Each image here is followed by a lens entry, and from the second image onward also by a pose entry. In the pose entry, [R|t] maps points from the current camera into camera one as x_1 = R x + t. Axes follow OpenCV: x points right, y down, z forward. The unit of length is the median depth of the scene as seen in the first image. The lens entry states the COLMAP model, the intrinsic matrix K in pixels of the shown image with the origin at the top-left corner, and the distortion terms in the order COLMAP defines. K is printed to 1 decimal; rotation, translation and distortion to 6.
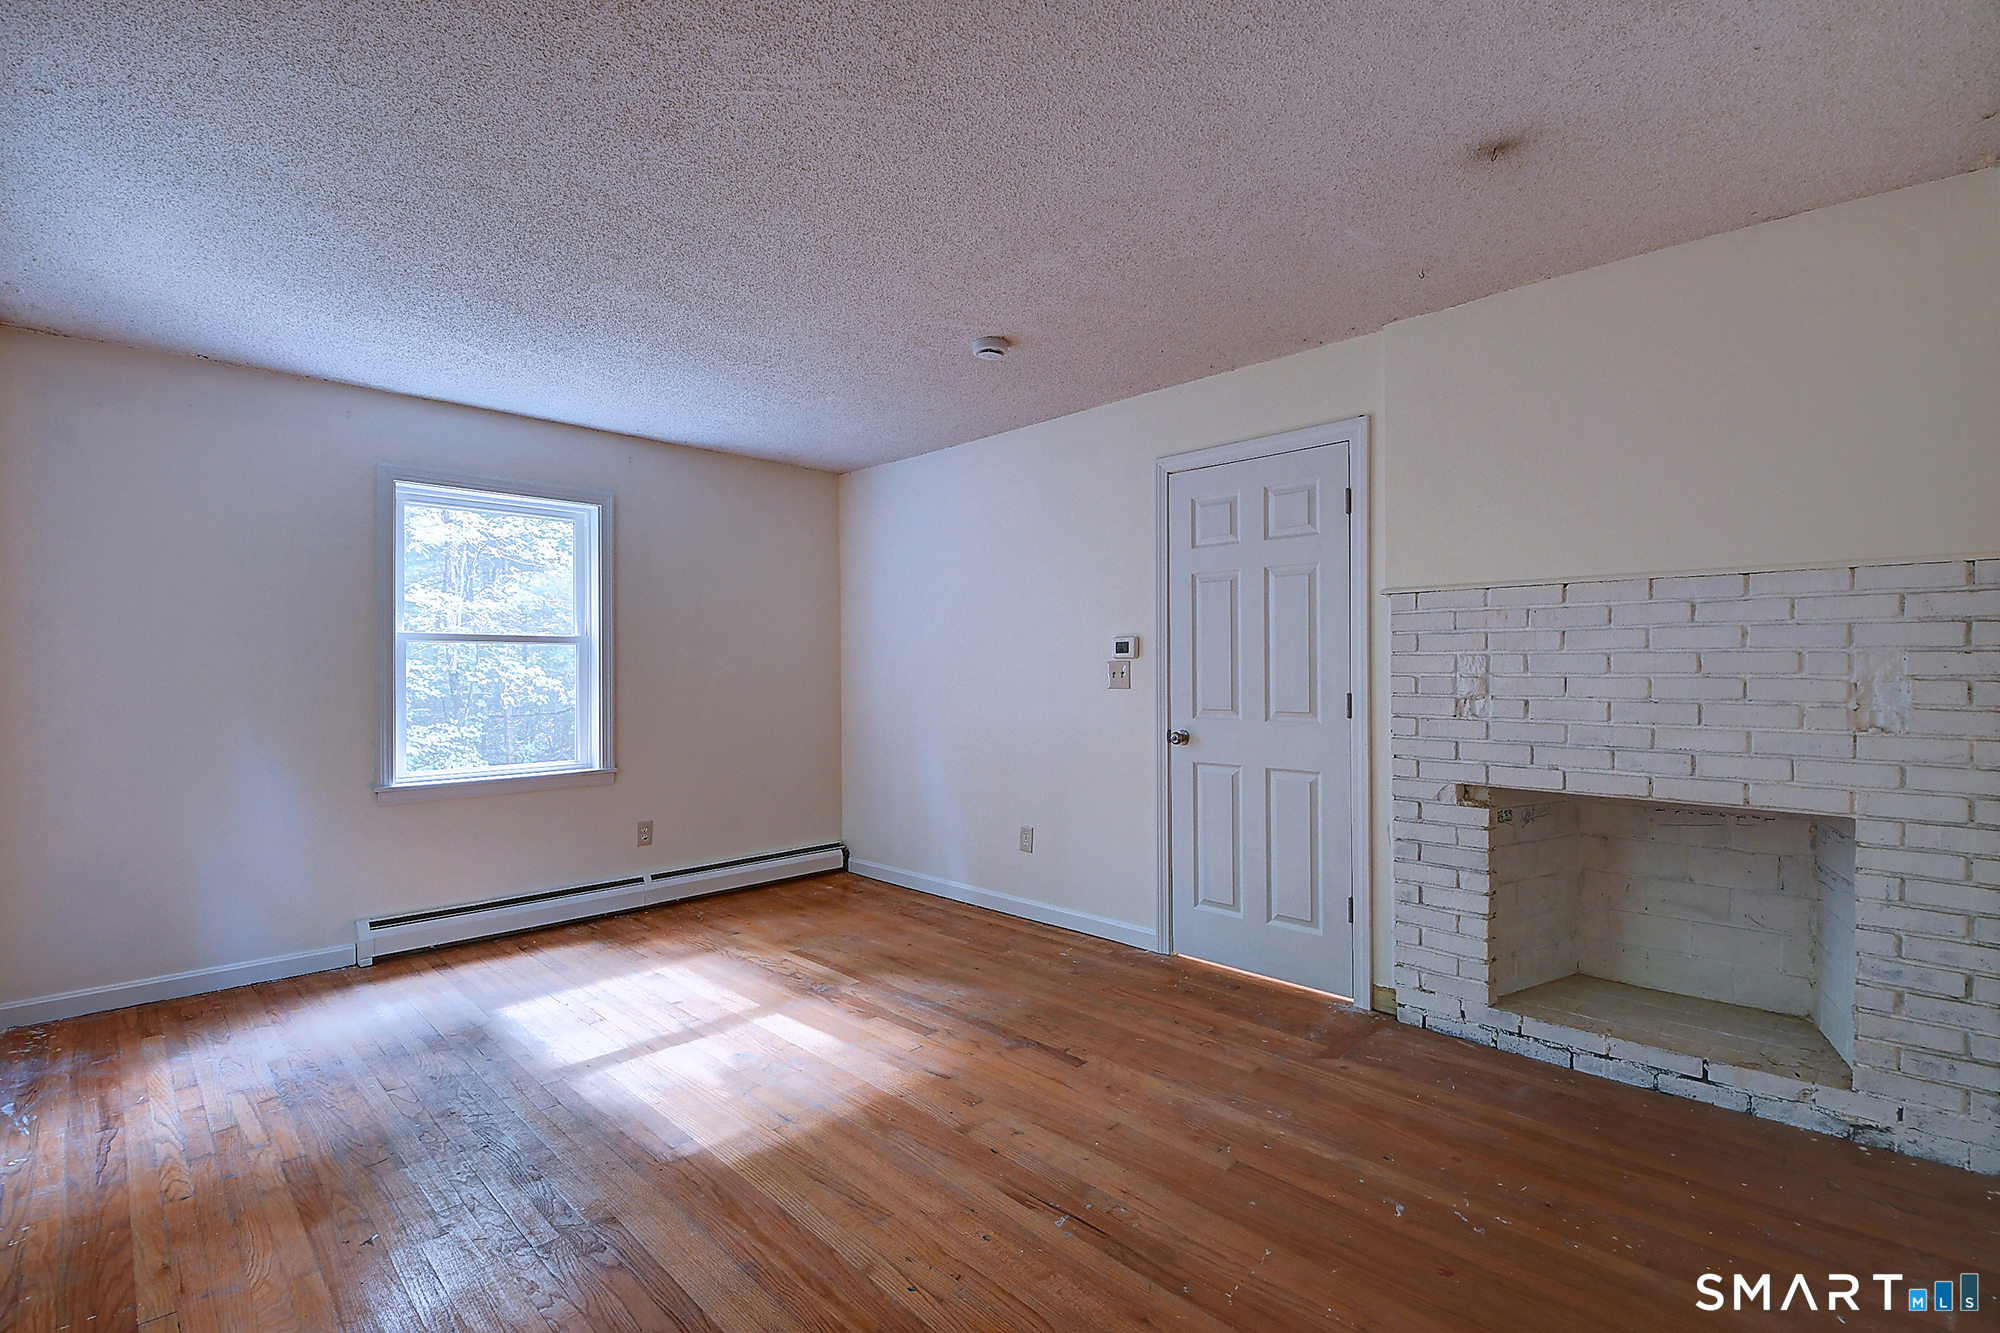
lens RADIAL K [[881.5, 0, 987.3], [0, 881.5, 665.1], [0, 0, 1]] dist [0.000447, -0.015254]
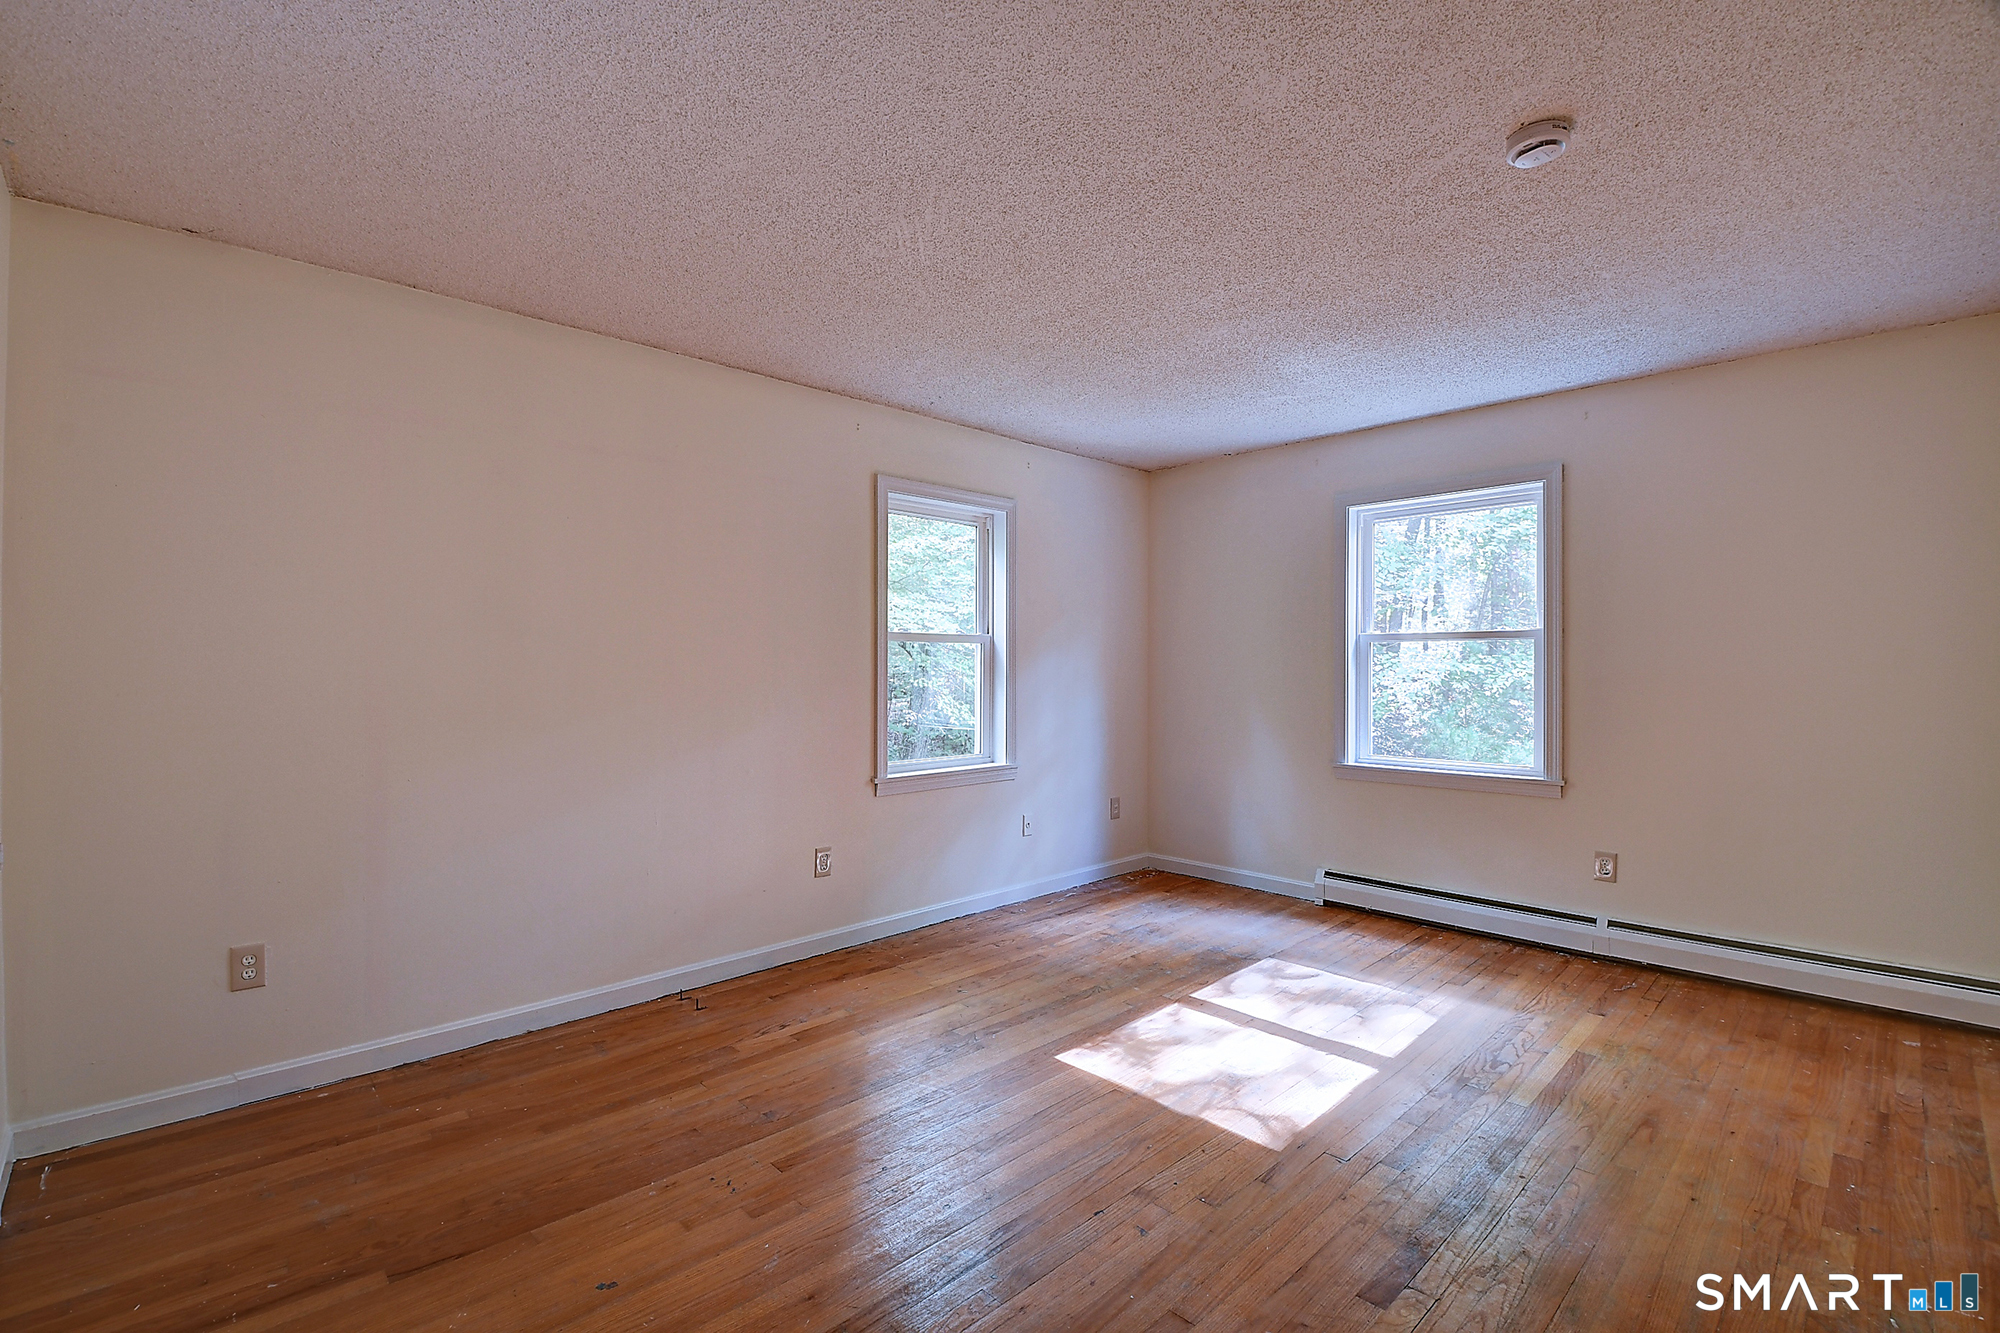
lens RADIAL K [[881.5, 0, 987.3], [0, 881.5, 665.1], [0, 0, 1]] dist [0.000447, -0.015254]
pose [[-0.014455, 0.002342, -0.999893, 0.512736], [0.002390, 0.999994, 0.002308, 0.000903], [0.999893, -0.002356, -0.014460, 0.522538]]
